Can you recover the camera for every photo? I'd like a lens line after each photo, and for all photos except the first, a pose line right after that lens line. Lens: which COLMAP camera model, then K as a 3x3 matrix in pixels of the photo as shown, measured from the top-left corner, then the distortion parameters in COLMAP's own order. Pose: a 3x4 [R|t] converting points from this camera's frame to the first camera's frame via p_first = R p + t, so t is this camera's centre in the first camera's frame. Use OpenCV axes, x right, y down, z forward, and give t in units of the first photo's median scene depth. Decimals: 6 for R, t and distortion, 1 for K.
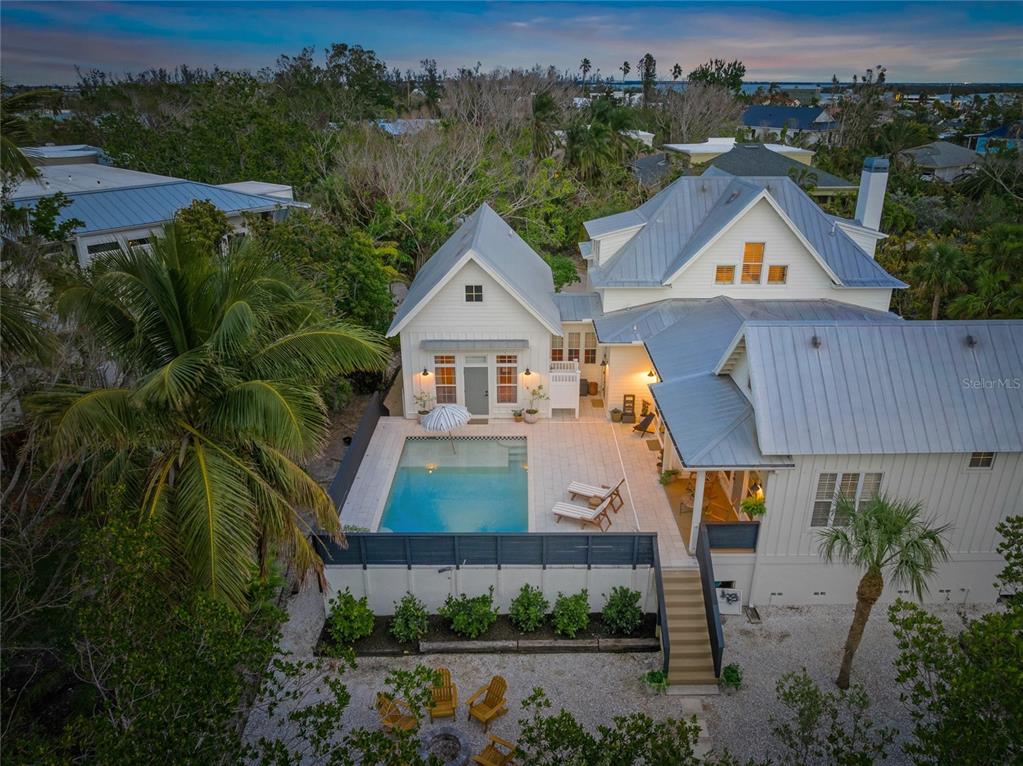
lens RADIAL K [[723.9, 0, 517.4], [0, 723.9, 380.9], [0, 0, 1]] dist [-0.028828, -0.005855]
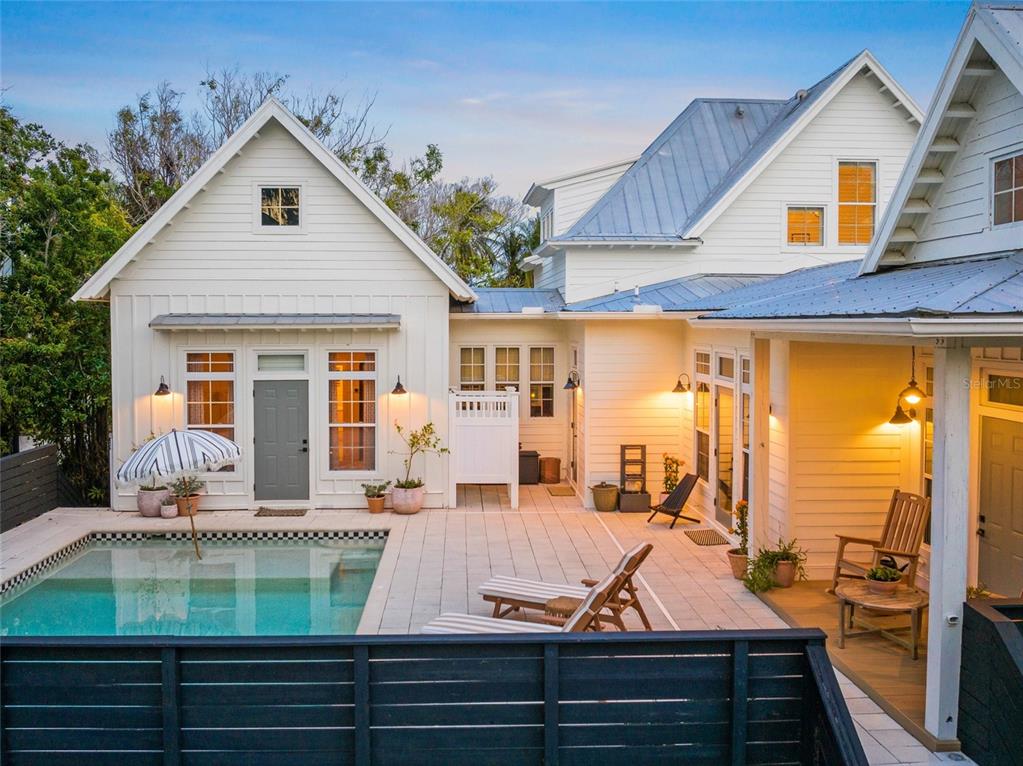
lens RADIAL K [[914.0, 0, 486.9], [0, 914.0, 347.2], [0, 0, 1]] dist [-0.013372, -0.006746]
pose [[0.999320, 0.002594, 0.036775, 0.047475], [0.010675, 0.934424, -0.356001, 0.163356], [-0.035287, 0.356152, 0.933762, 0.478929]]
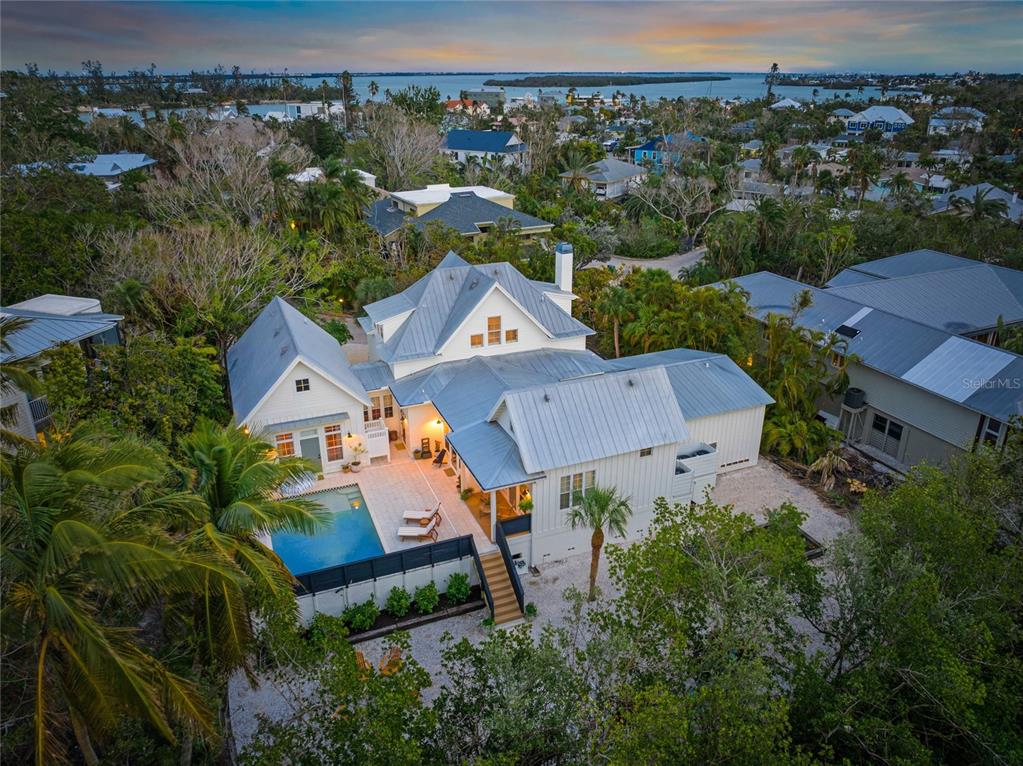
lens RADIAL K [[723.9, 0, 517.4], [0, 723.9, 380.9], [0, 0, 1]] dist [-0.028828, -0.005855]
pose [[0.923990, -0.146546, 0.353223, -0.158403], [0.144769, 0.988961, 0.031604, -0.110534], [-0.353955, 0.021933, 0.935005, -0.366471]]
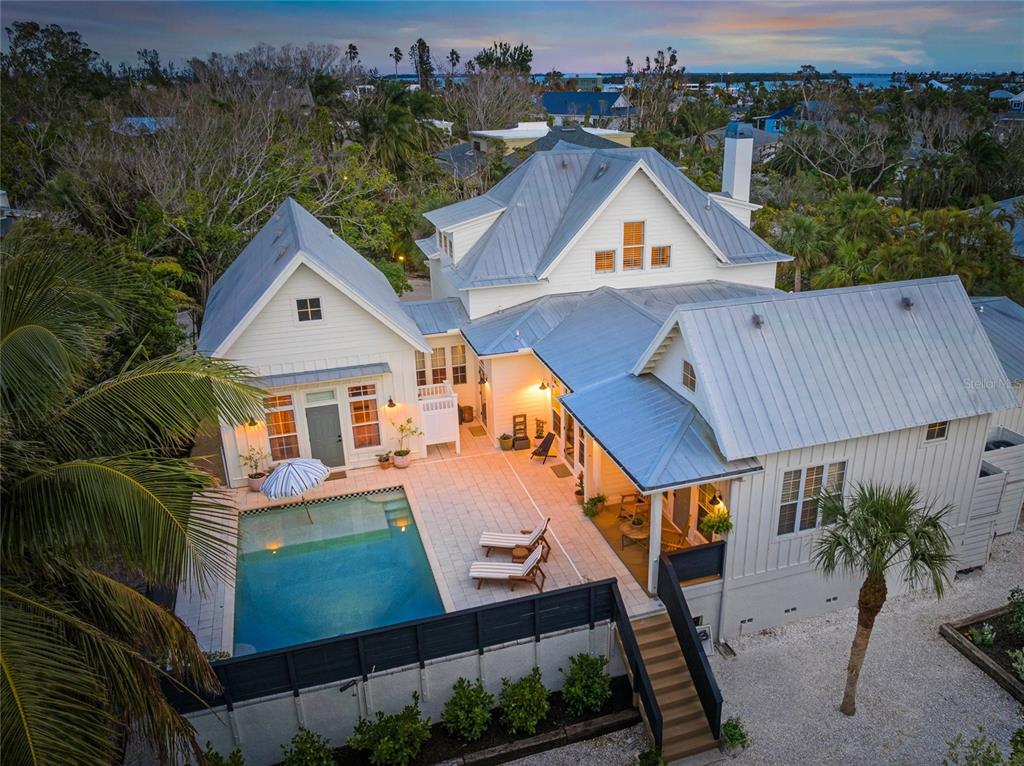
lens RADIAL K [[807.8, 0, 571.0], [0, 807.8, 398.7], [0, 0, 1]] dist [-0.035091, 0.004516]
pose [[0.941681, -0.127719, 0.311328, -0.074416], [0.130679, 0.991359, 0.011425, -0.001971], [-0.310097, 0.029925, 0.950234, 0.114576]]
